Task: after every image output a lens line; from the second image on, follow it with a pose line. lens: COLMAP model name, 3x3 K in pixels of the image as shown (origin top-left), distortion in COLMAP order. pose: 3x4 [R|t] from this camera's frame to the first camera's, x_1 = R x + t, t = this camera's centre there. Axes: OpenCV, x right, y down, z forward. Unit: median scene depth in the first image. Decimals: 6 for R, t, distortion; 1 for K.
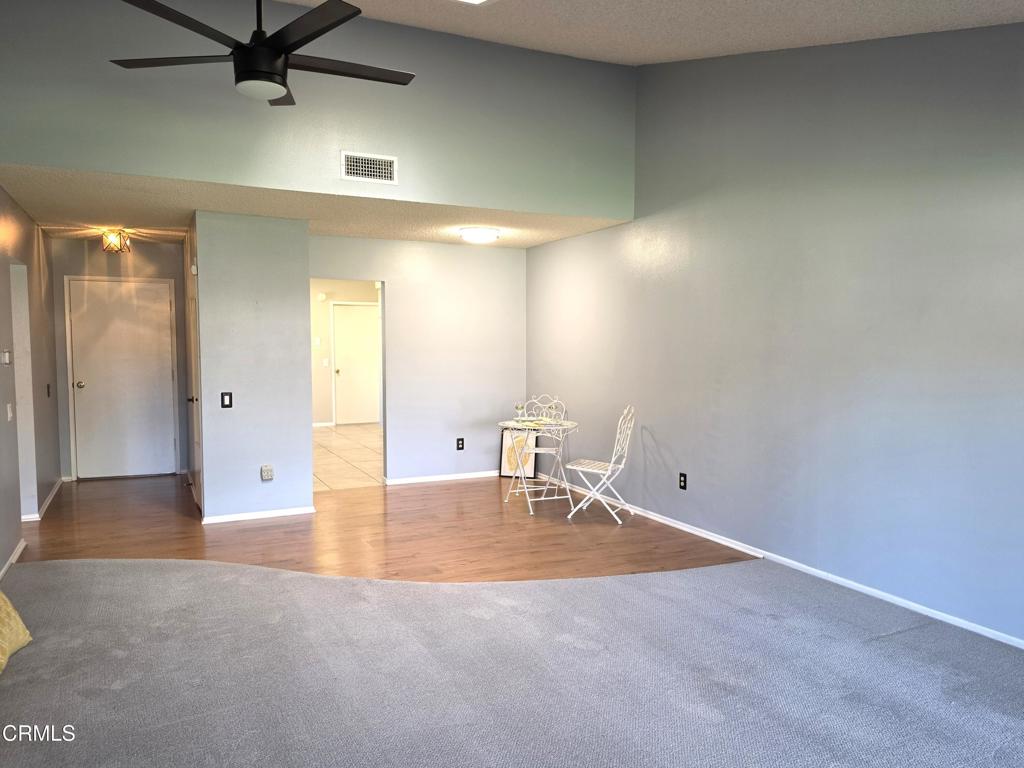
lens RADIAL K [[714.1, 0, 512.0], [0, 714.1, 384.0], [0, 0, 1]] dist [0.002406, -0.001326]
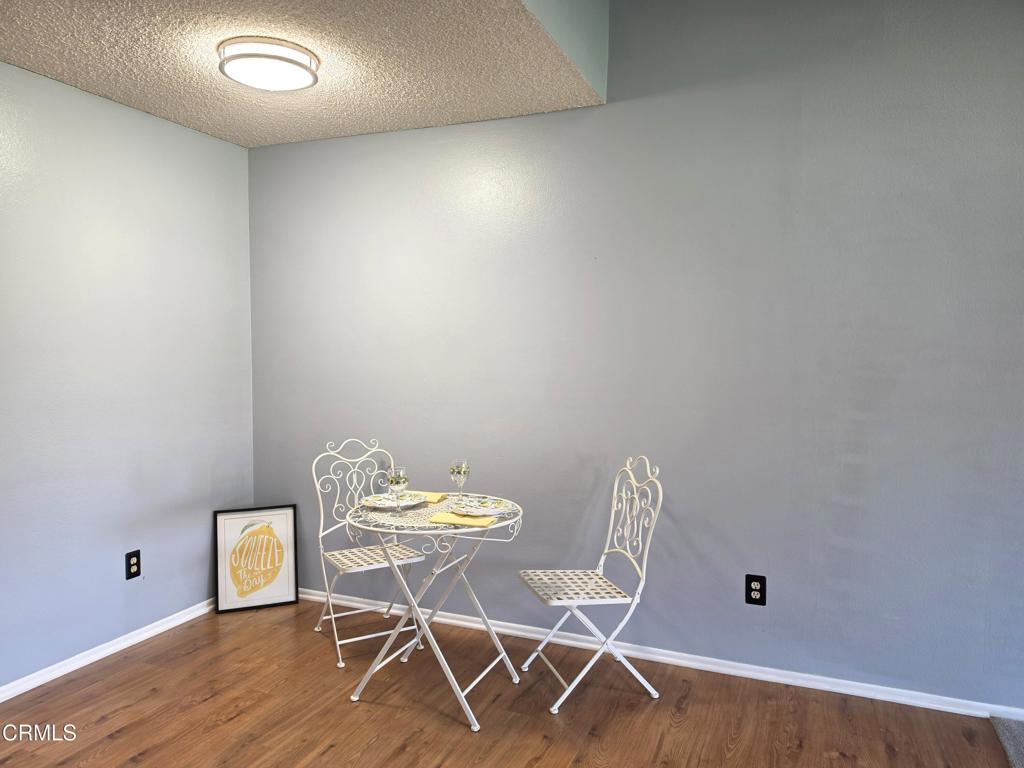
lens RADIAL K [[714.1, 0, 512.0], [0, 714.1, 384.0], [0, 0, 1]] dist [0.002406, -0.001326]
pose [[0.746879, -0.032276, 0.664176, -0.198469], [0.031946, 0.999410, 0.012643, -0.025748], [-0.664192, 0.011774, 0.747469, 0.555335]]
